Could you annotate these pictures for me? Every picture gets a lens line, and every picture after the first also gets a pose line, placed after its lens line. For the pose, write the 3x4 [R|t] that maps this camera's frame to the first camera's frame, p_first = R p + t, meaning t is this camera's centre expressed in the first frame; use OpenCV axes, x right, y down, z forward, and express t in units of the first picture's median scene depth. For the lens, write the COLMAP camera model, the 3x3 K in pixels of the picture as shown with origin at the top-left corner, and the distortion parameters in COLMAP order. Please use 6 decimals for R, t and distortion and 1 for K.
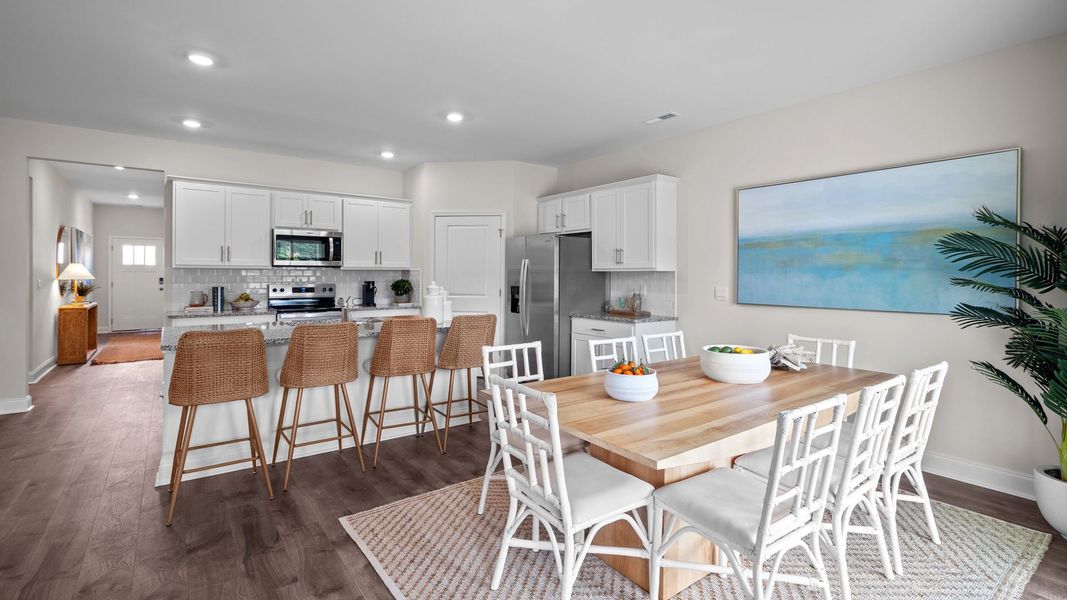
lens RADIAL K [[484.6, 0, 532.9], [0, 484.6, 275.4], [0, 0, 1]] dist [0.000243, 0.000056]
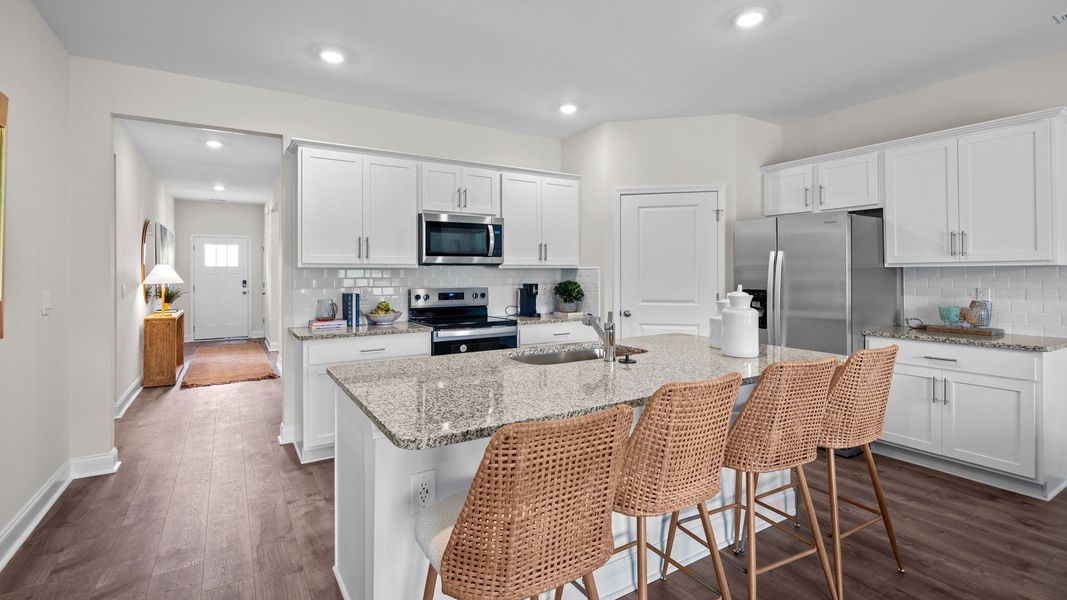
lens RADIAL K [[488.6, 0, 534.1], [0, 488.6, 271.4], [0, 0, 1]] dist [-0.000798, 0.000011]
pose [[0.996273, -0.009355, -0.085748, -0.276033], [0.008869, 0.999942, -0.006051, -0.002405], [0.085799, 0.005268, 0.996299, 0.256783]]
